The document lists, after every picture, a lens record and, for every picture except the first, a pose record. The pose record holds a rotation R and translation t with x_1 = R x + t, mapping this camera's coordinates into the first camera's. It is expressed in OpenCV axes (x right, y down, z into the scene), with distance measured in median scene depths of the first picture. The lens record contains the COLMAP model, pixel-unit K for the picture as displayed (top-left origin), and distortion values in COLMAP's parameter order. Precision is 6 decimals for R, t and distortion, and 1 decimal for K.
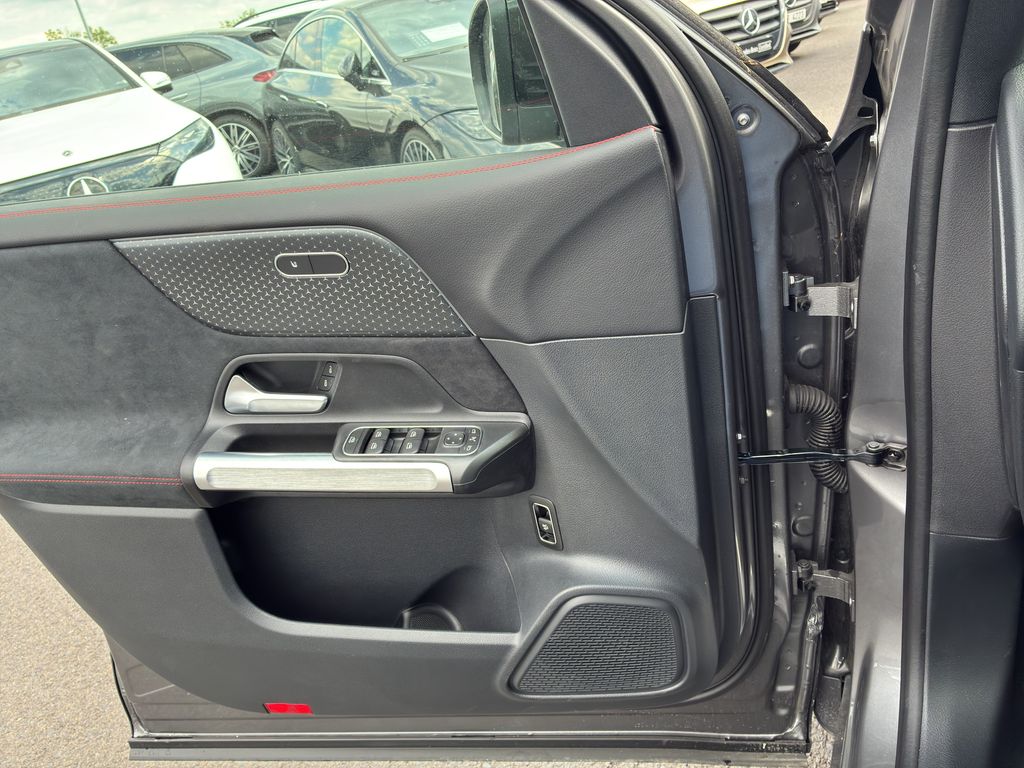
lens RADIAL K [[792.5, 0, 512.0], [0, 792.5, 384.0], [0, 0, 1]] dist [0.086131, -0.132842]
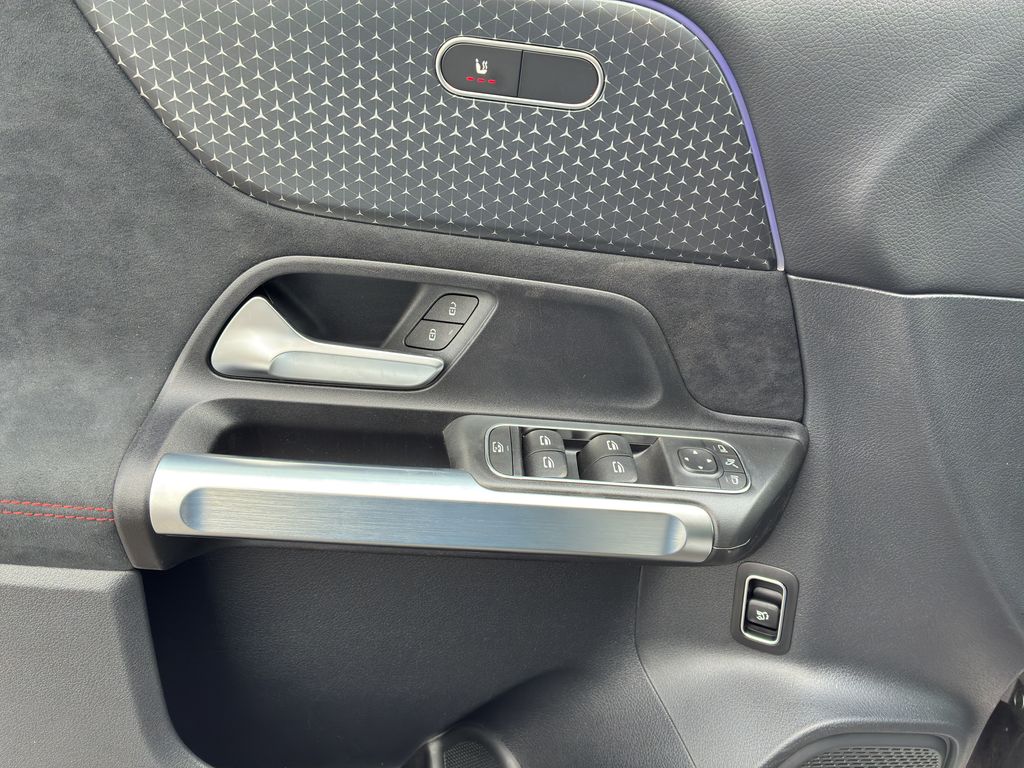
lens RADIAL K [[792.5, 0, 512.0], [0, 792.5, 384.0], [0, 0, 1]] dist [0.086131, -0.132842]
pose [[0.942799, 0.093812, 0.319891, -0.350638], [-0.084314, 0.995492, -0.043445, 0.049367], [-0.322524, 0.013989, 0.946458, 0.496706]]
